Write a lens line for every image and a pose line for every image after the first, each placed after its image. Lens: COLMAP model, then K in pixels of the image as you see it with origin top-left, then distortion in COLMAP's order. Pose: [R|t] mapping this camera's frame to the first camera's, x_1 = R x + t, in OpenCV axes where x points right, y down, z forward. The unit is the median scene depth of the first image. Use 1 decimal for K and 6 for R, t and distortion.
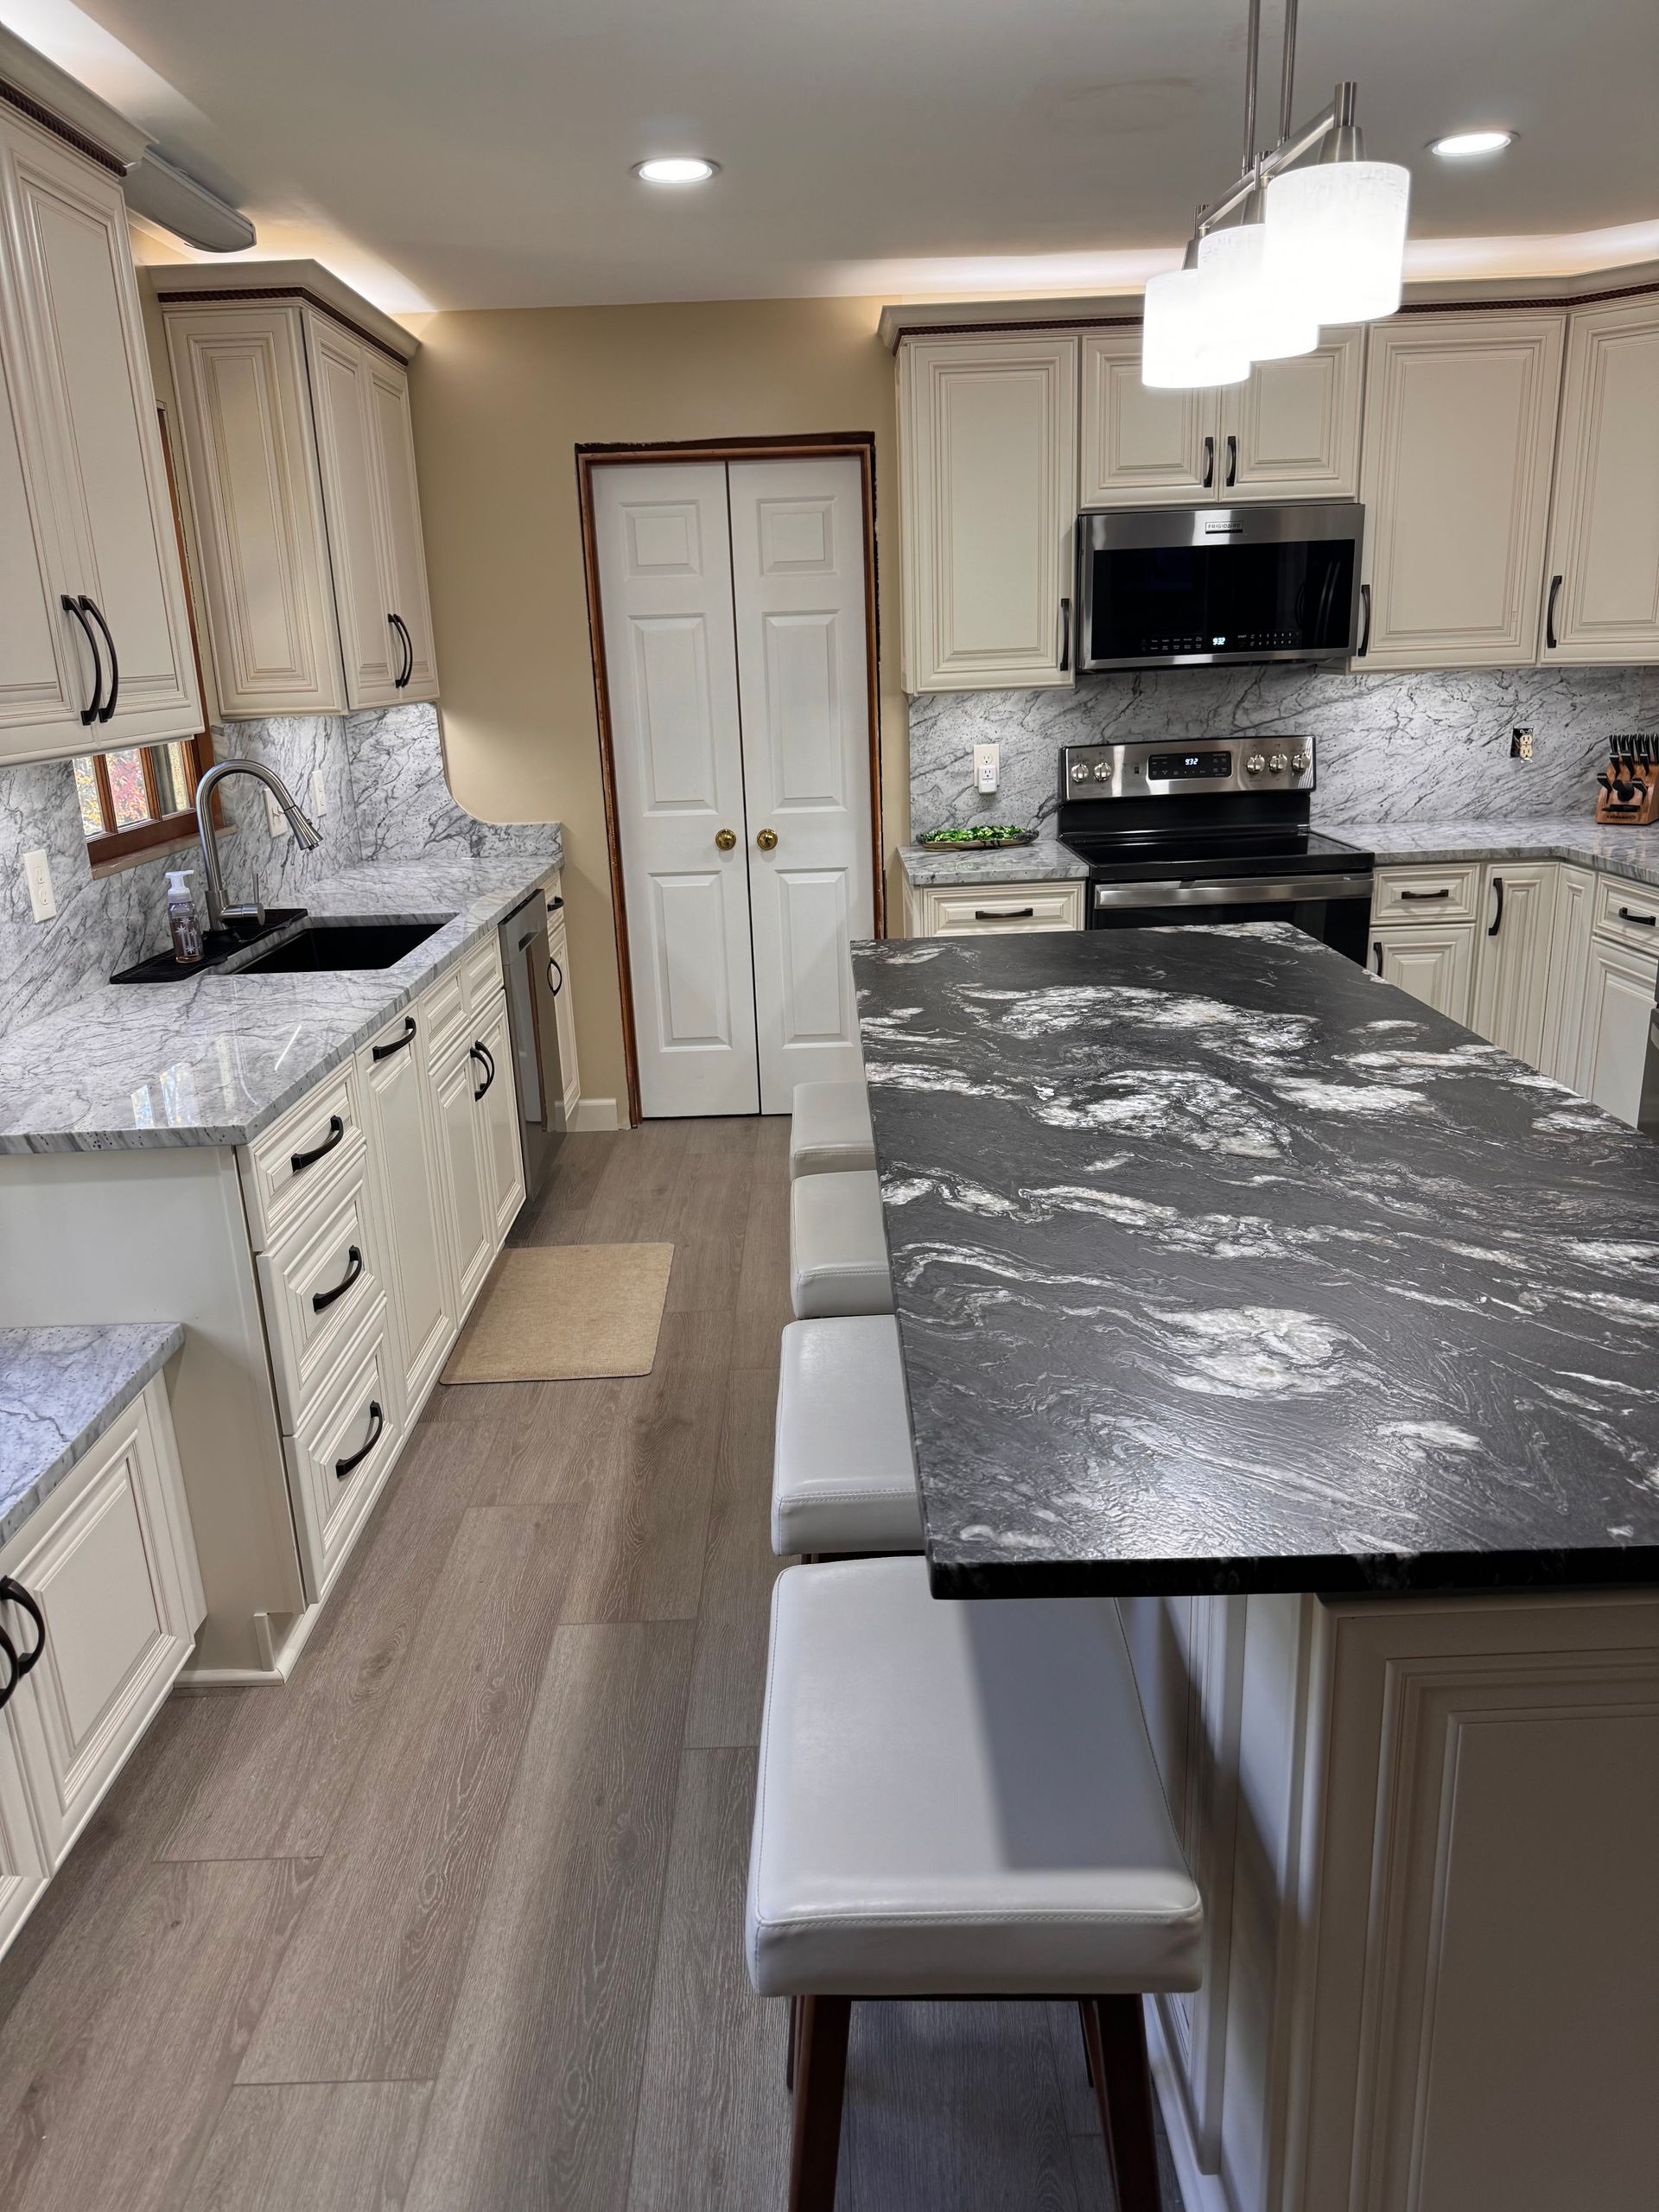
lens RADIAL K [[1531.5, 0, 829.5], [0, 1531.5, 1106.0], [0, 0, 1]] dist [0.157955, -0.360169]
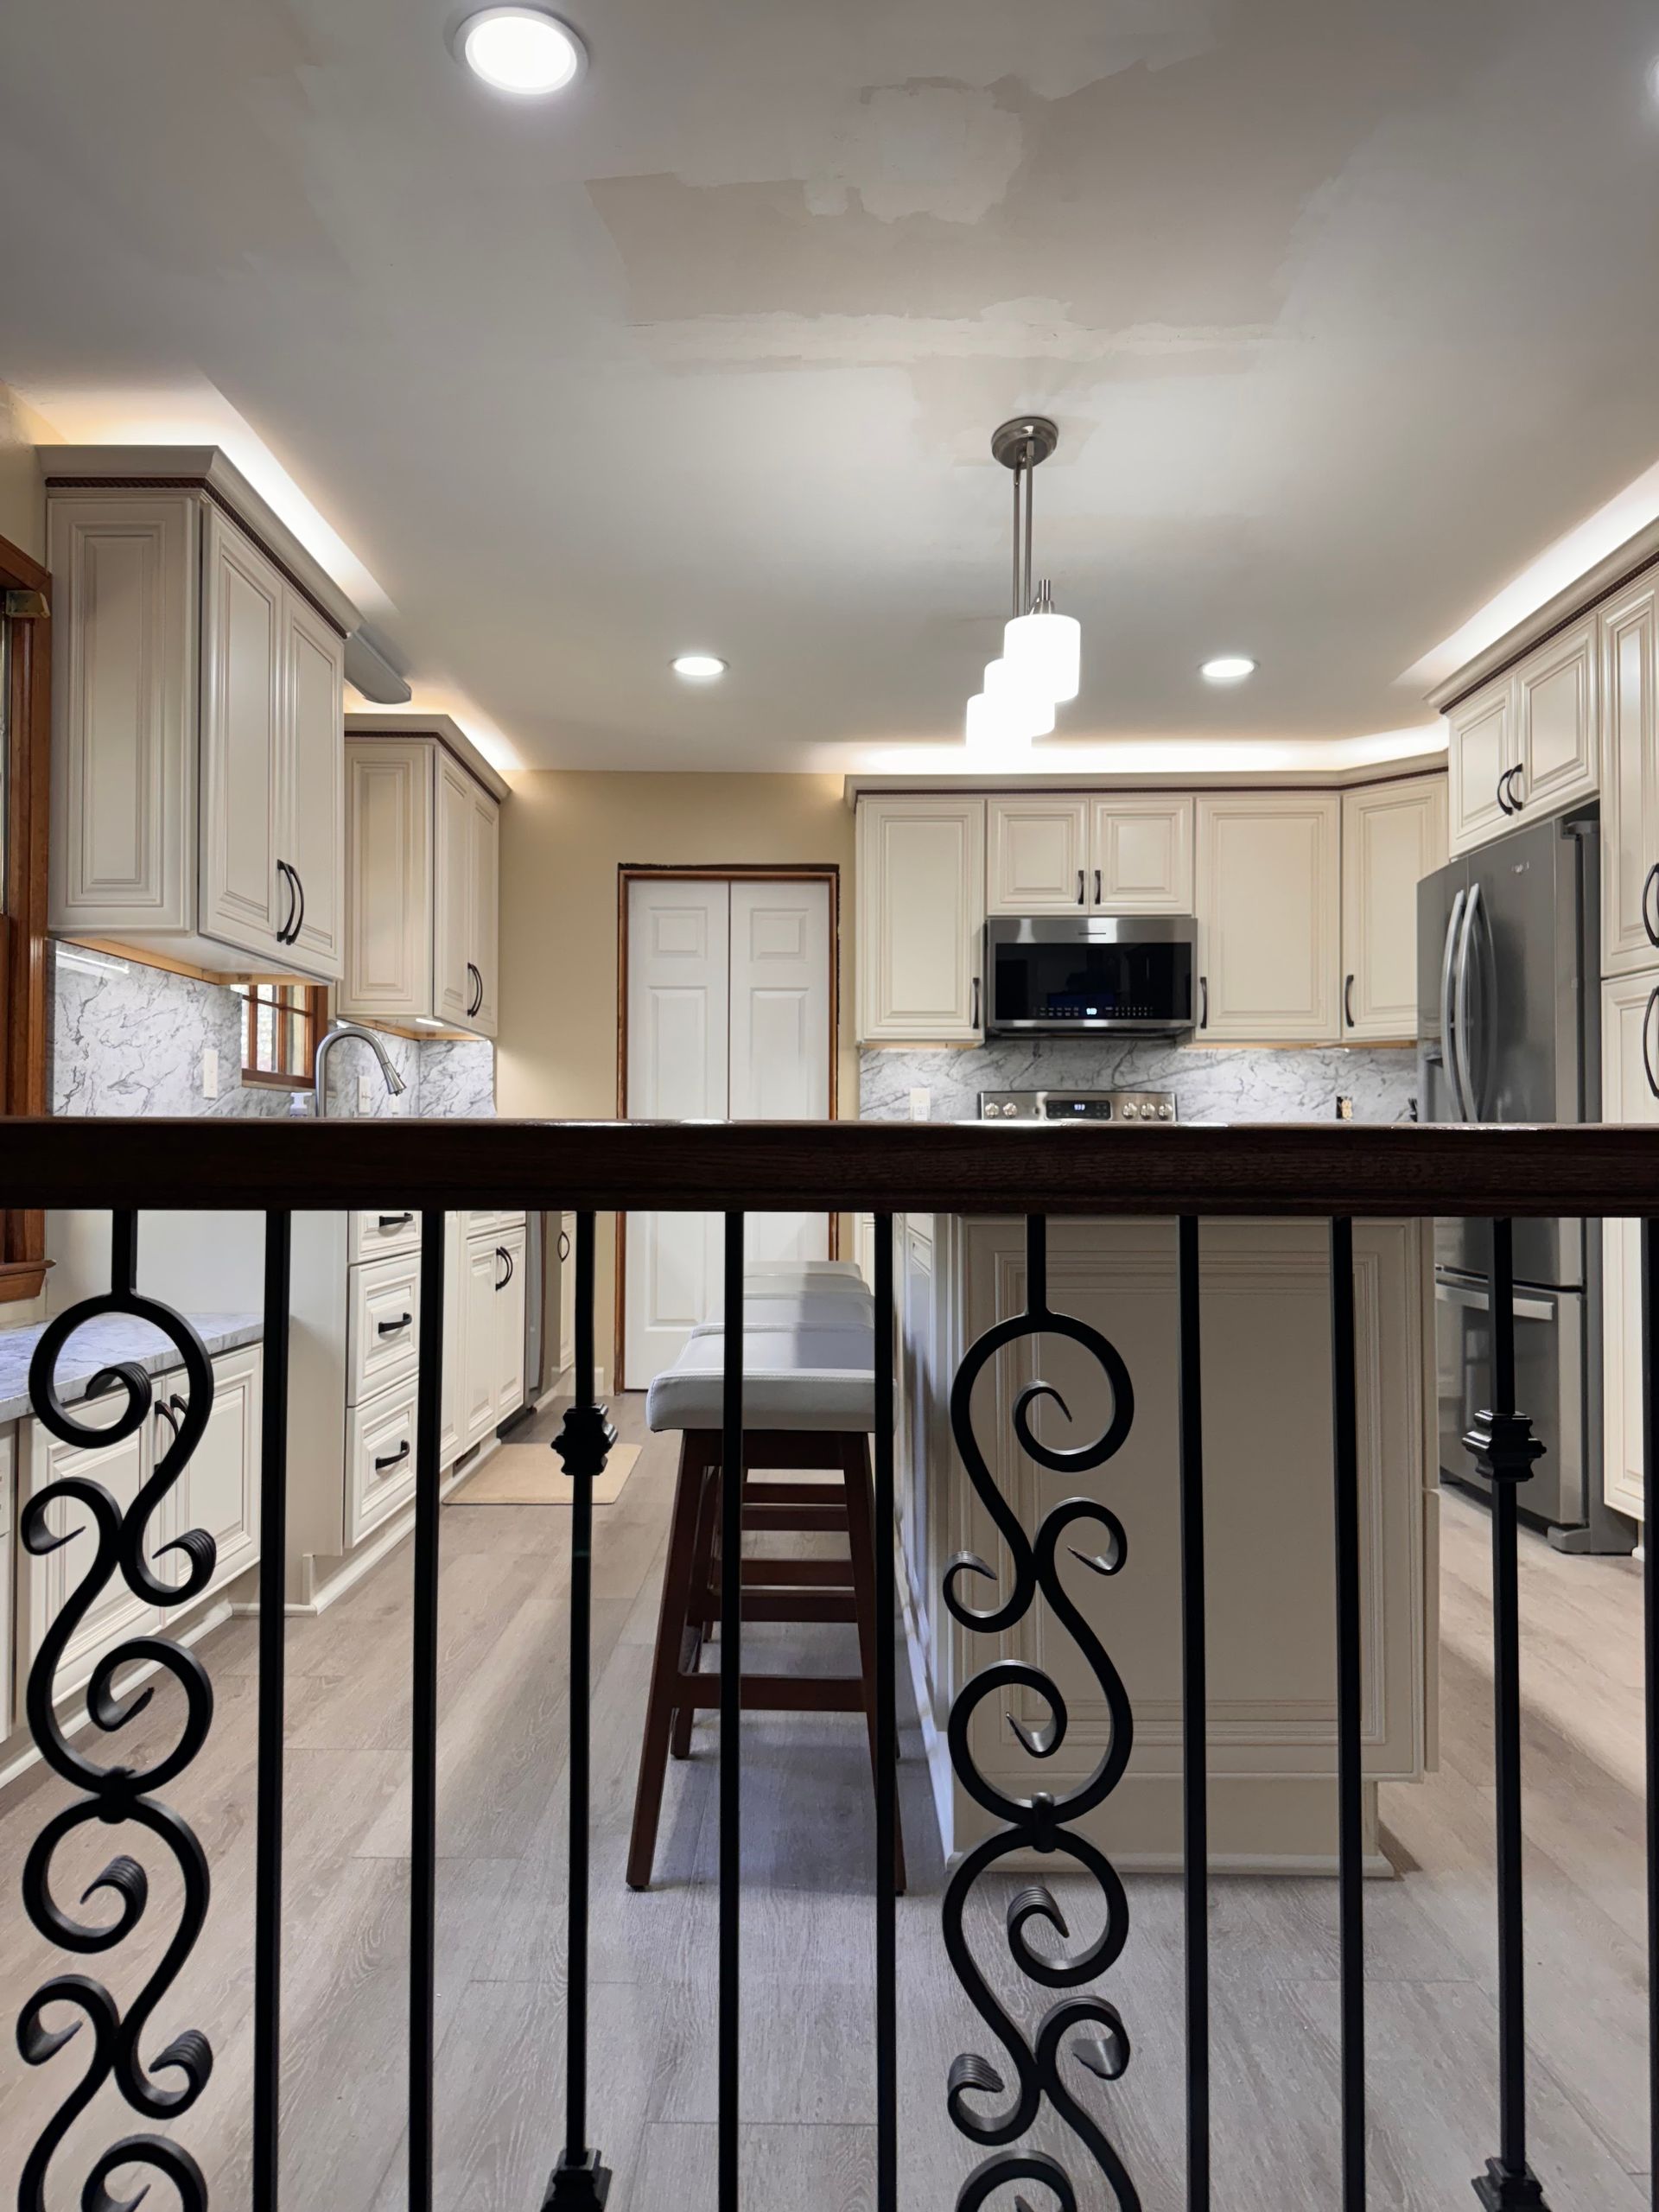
lens RADIAL K [[1531.5, 0, 829.5], [0, 1531.5, 1106.0], [0, 0, 1]] dist [0.157955, -0.360169]
pose [[0.999213, 0.038659, -0.008896, 0.043080], [-0.039465, 0.946045, -0.321623, 0.211572], [-0.004017, 0.321721, 0.946826, -0.216217]]
